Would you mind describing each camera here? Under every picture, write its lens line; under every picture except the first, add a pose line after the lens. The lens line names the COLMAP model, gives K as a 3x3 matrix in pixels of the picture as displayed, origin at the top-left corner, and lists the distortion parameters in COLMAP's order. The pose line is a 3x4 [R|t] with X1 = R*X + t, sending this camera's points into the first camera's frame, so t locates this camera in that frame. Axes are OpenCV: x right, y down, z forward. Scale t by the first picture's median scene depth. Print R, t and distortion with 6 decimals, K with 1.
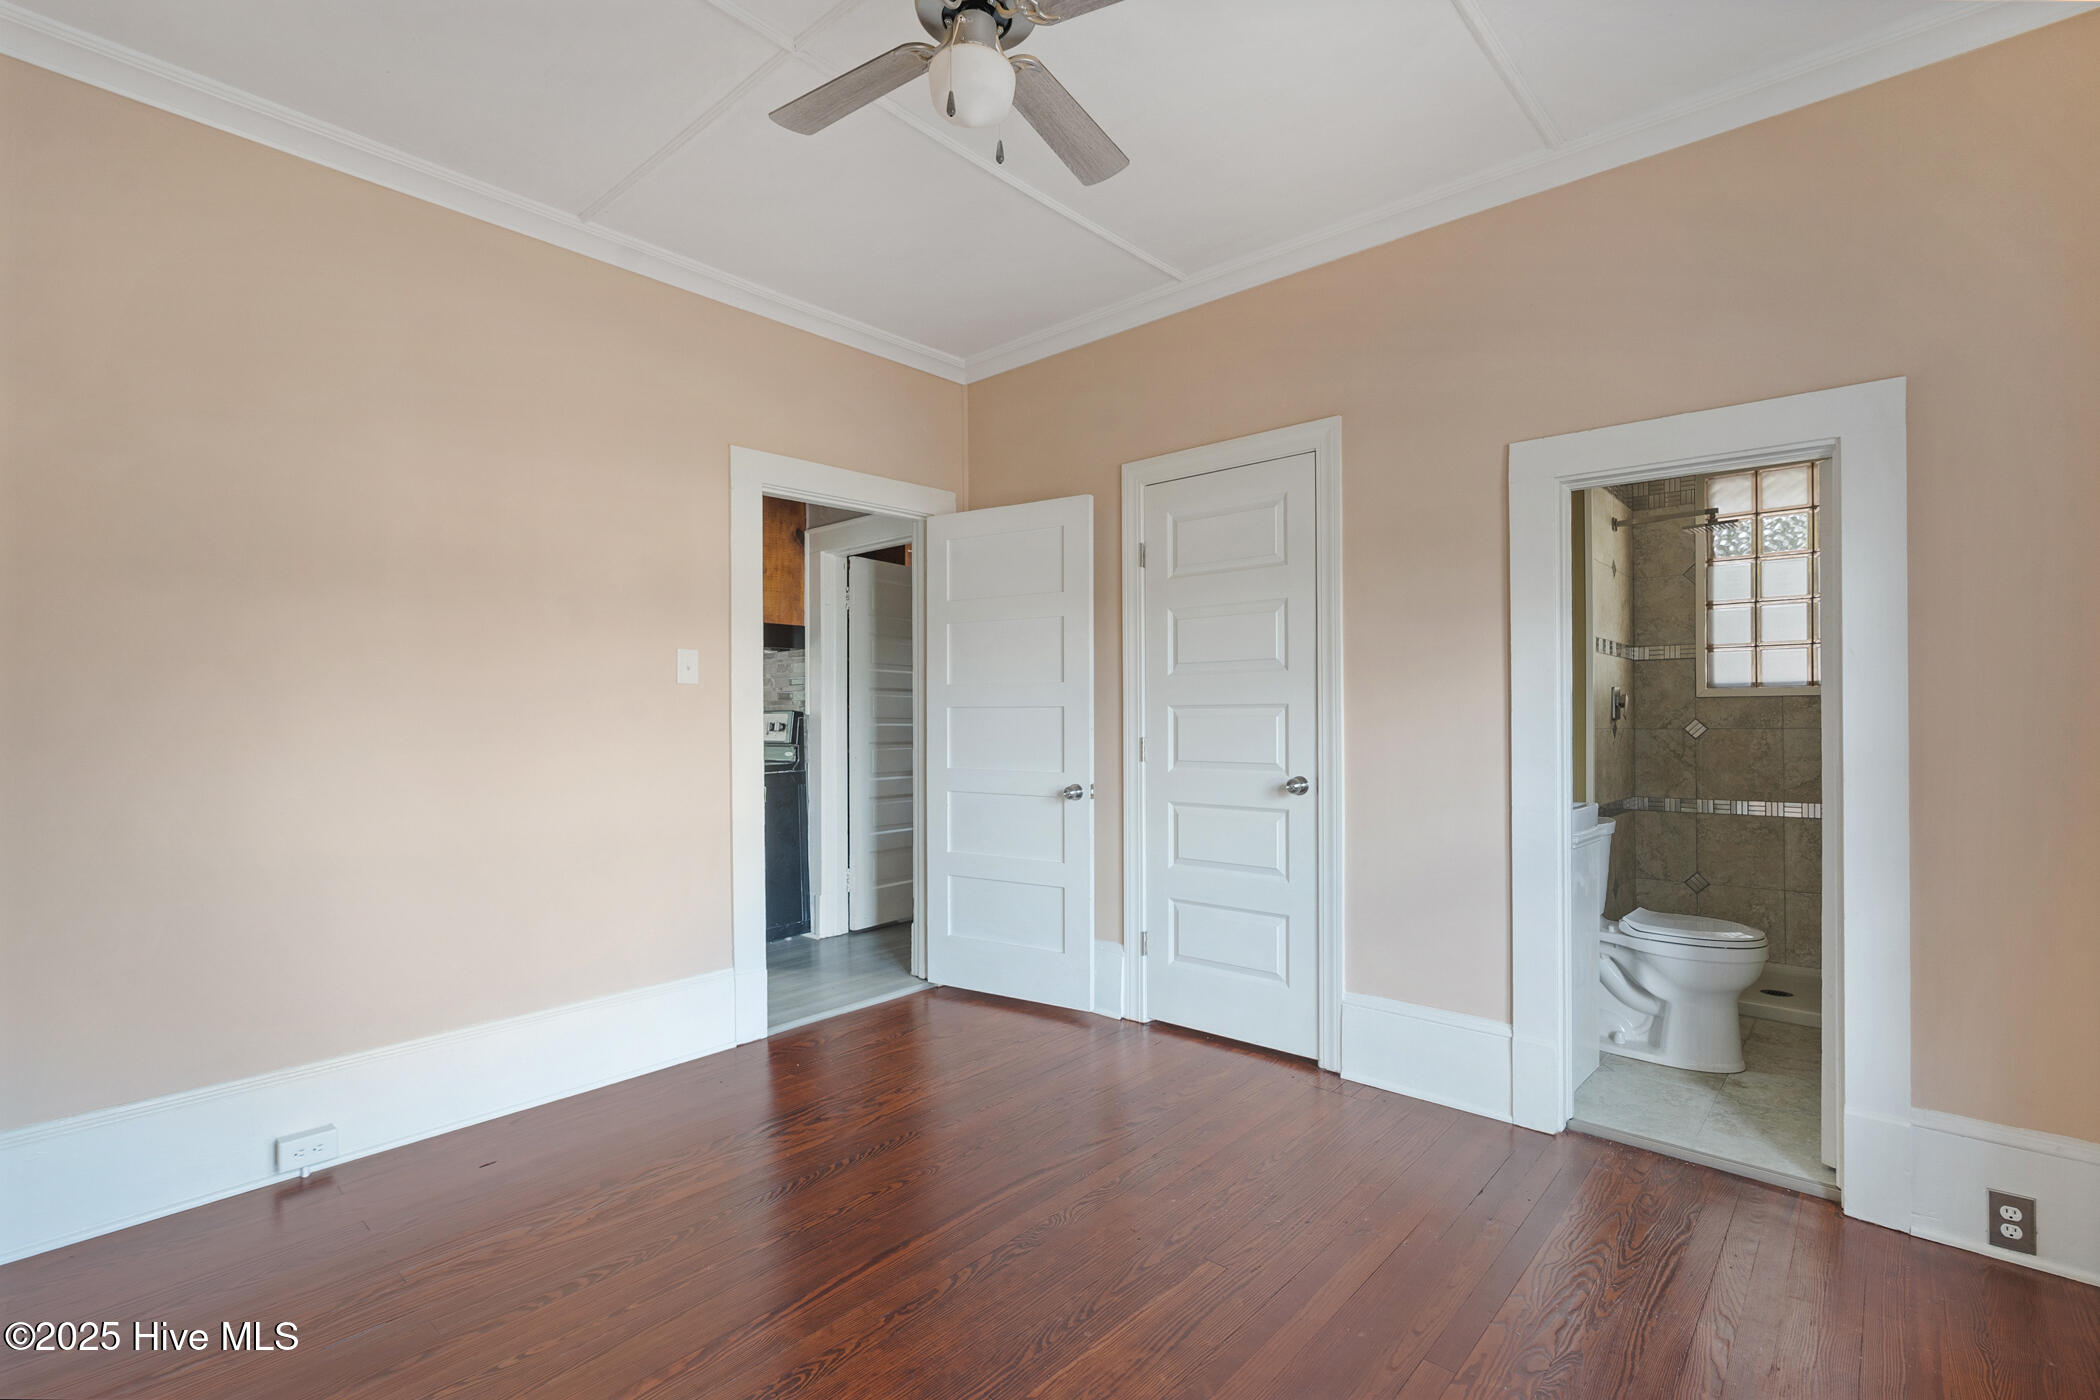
lens RADIAL K [[954.8, 0, 1051.0], [0, 954.8, 723.8], [0, 0, 1]] dist [-0.001604, -0.000046]
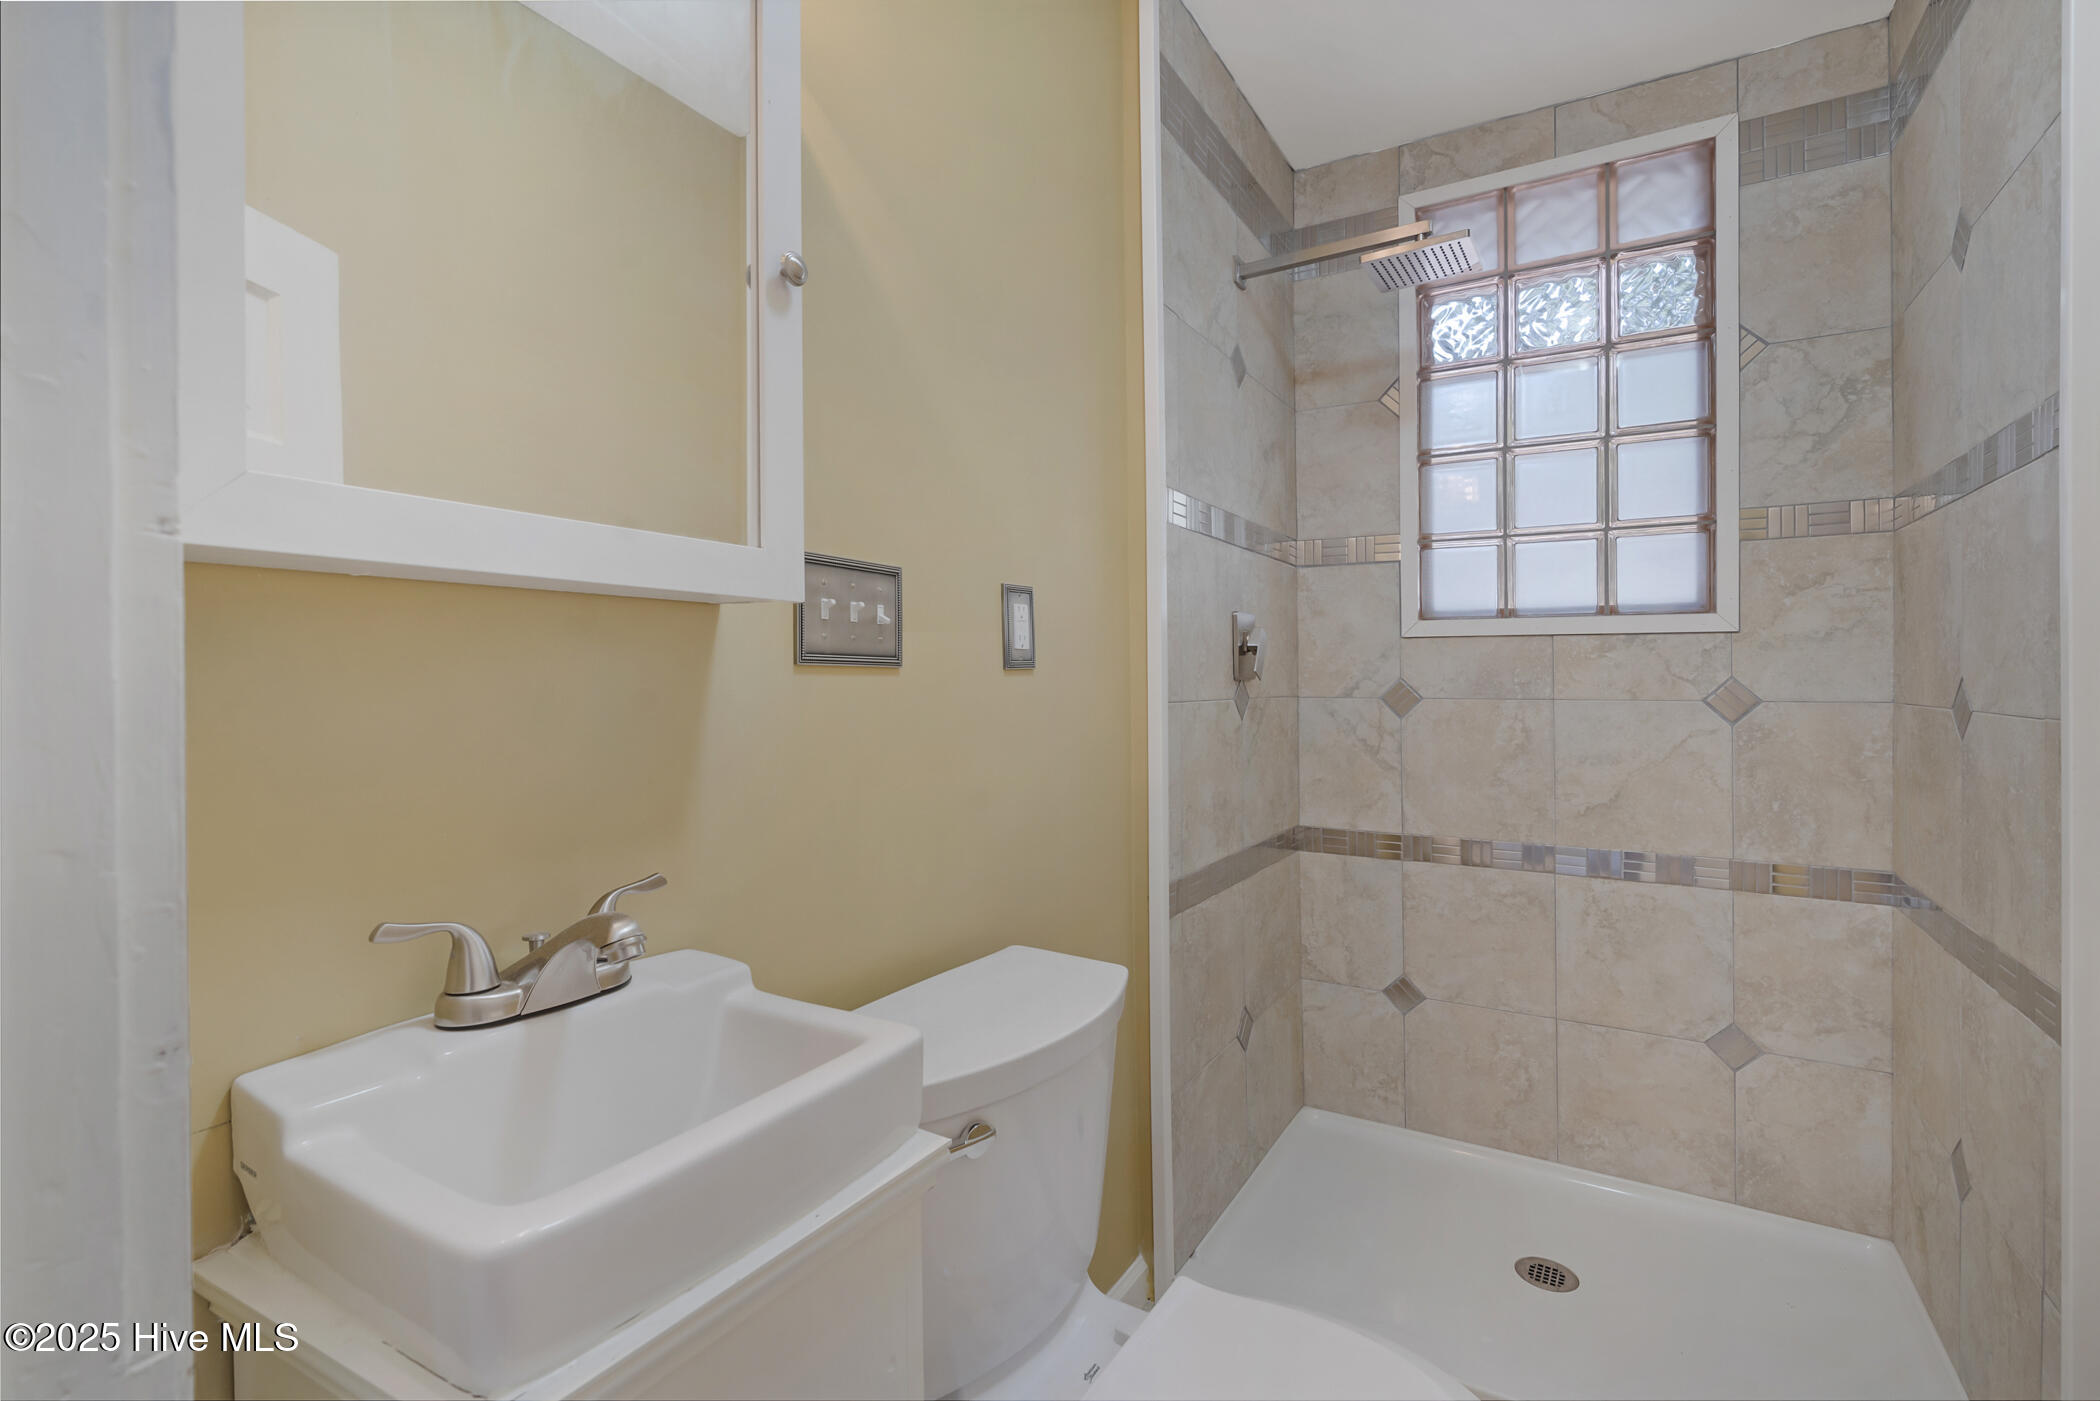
lens RADIAL K [[930.3, 0, 1045.8], [0, 930.3, 705.9], [0, 0, 1]] dist [-0.000240, 0.000078]
pose [[0.984213, -0.007284, 0.176838, 0.396838], [0.005634, 0.999936, 0.009827, 0.003688], [-0.176898, -0.008675, 0.984191, 0.536912]]
